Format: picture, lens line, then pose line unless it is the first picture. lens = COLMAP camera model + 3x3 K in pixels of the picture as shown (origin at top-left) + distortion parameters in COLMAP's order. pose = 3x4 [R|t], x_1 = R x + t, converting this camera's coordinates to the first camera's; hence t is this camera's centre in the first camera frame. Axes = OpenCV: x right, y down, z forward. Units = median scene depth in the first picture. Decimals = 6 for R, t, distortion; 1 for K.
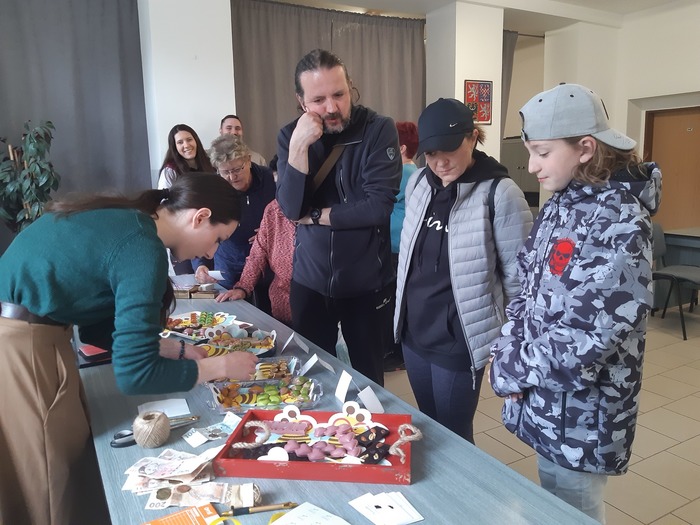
lens RADIAL K [[551.7, 0, 356.3], [0, 551.7, 260.3], [0, 0, 1]] dist [0.024200, -0.074313]
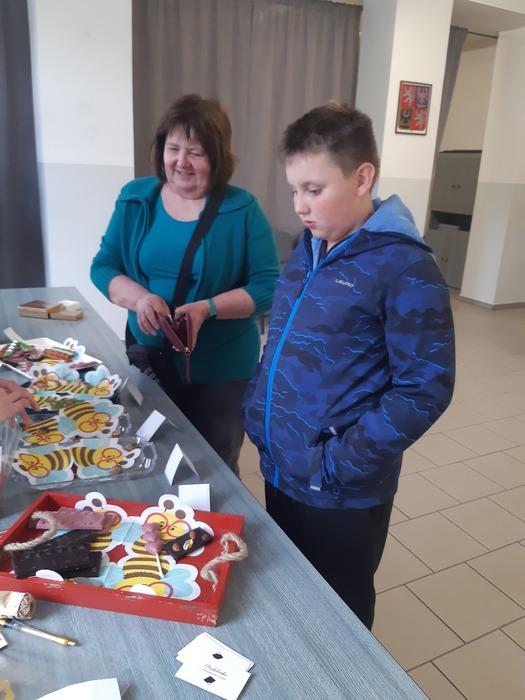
lens RADIAL K [[551.7, 0, 277.8], [0, 551.7, 335.3], [0, 0, 1]] dist [0.024200, -0.074313]
pose [[0.997399, 0.071562, -0.008596, 0.109375], [-0.069896, 0.989432, 0.127041, -0.065291], [0.017597, -0.126110, 0.991860, 0.200548]]
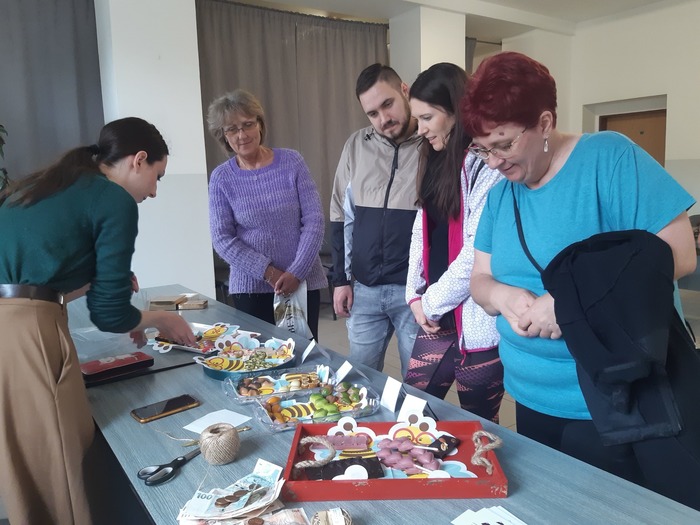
lens RADIAL K [[551.7, 0, 343.2], [0, 551.7, 260.5], [0, 0, 1]] dist [0.024200, -0.074313]
pose [[0.995509, -0.025926, 0.091050, -0.162872], [0.028013, 0.999372, -0.021716, 0.022400], [-0.090430, 0.024169, 0.995609, 0.081130]]
